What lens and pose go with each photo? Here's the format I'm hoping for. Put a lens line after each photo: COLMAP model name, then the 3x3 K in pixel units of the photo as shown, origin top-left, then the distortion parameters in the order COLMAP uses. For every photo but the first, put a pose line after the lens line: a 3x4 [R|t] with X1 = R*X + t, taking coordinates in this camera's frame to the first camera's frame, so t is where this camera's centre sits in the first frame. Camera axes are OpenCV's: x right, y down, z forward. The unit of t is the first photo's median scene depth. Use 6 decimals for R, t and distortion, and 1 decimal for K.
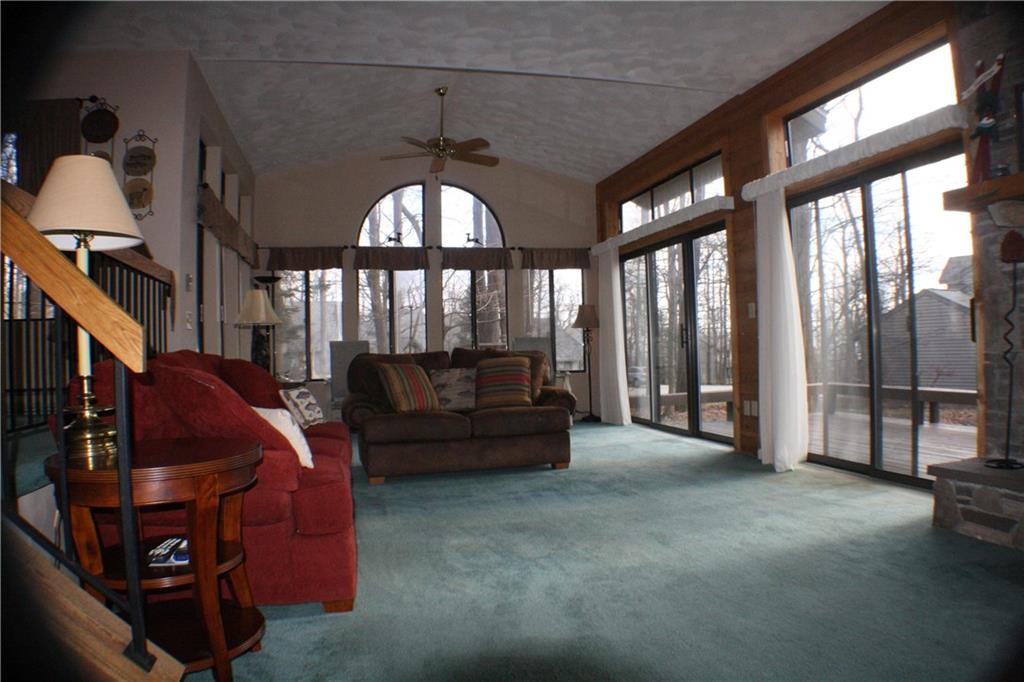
lens RADIAL K [[682.8, 0, 512.0], [0, 682.8, 341.0], [0, 0, 1]] dist [-0.223633, 0.068559]
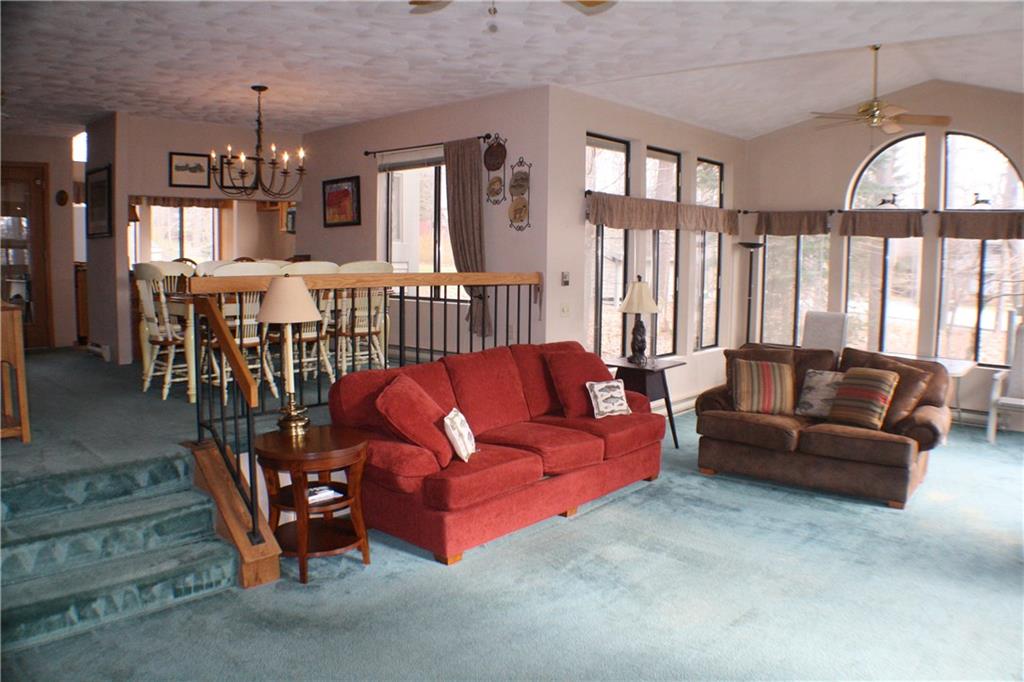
lens RADIAL K [[739.4, 0, 512.0], [0, 739.4, 341.0], [0, 0, 1]] dist [-0.223489, 0.076299]
pose [[0.552193, 0.124313, -0.824396, 0.474827], [-0.012912, 0.989978, 0.140633, -0.132672], [0.833616, -0.067012, 0.548264, 0.116193]]
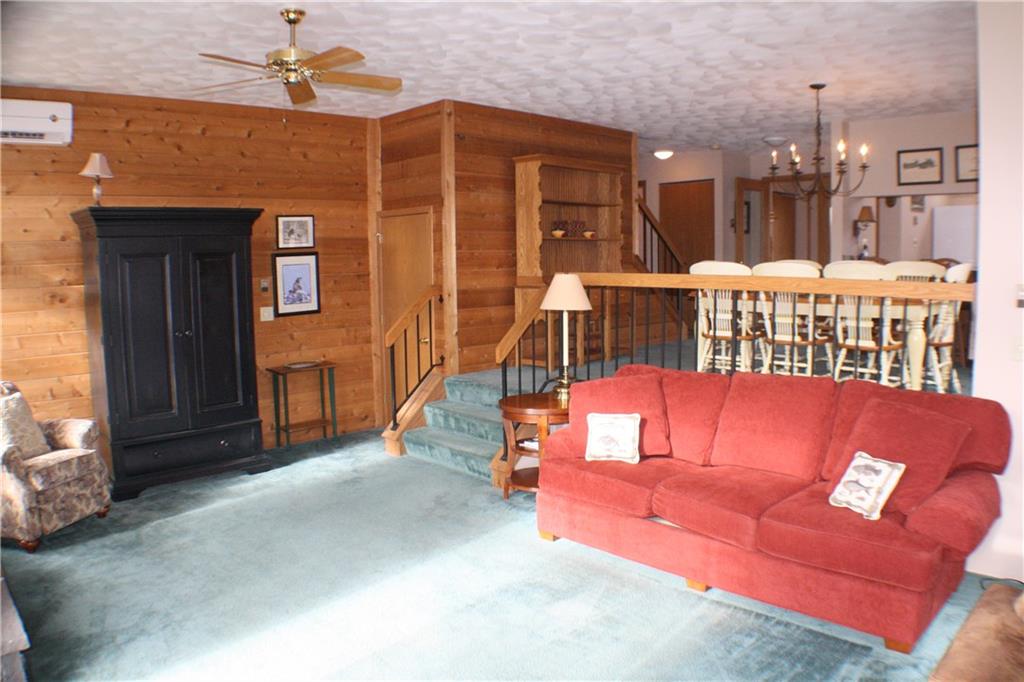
lens RADIAL K [[739.4, 0, 512.0], [0, 739.4, 341.0], [0, 0, 1]] dist [-0.223489, 0.076299]
pose [[-0.872023, 0.092280, -0.480688, 0.274594], [0.043086, 0.992727, 0.112416, -0.116396], [0.487566, 0.077318, -0.869656, 1.068341]]
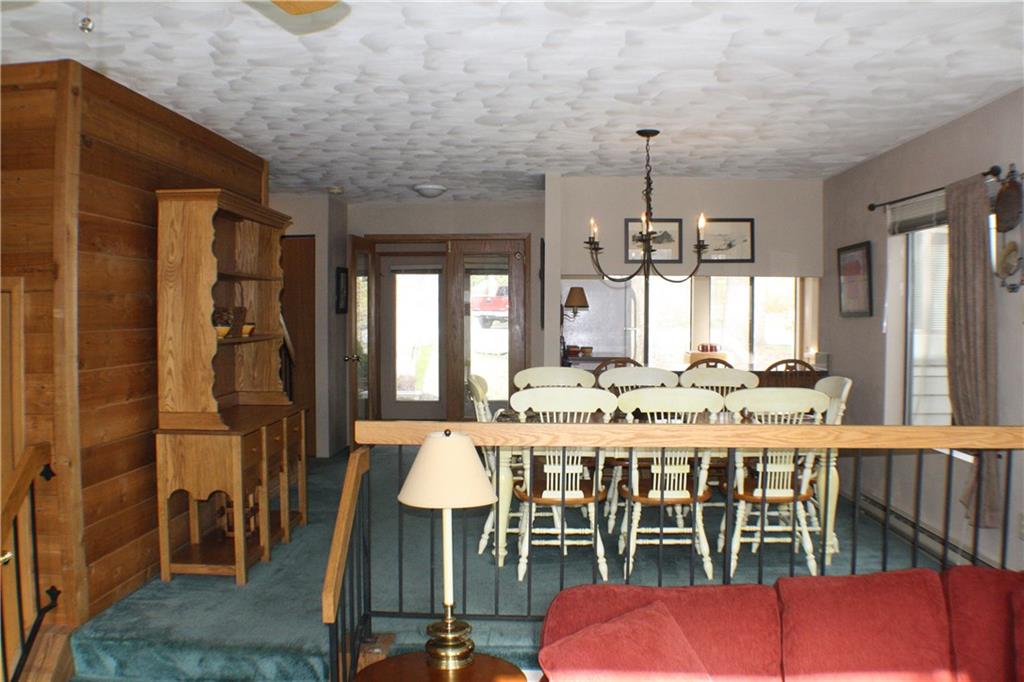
lens RADIAL K [[889.6, 0, 512.0], [0, 889.6, 341.0], [0, 0, 1]] dist [-0.176738, -0.001374]
pose [[-0.293507, 0.054453, -0.954405, 0.304521], [0.014246, 0.998515, 0.052589, -0.182909], [0.955851, 0.001838, -0.293846, 0.527422]]
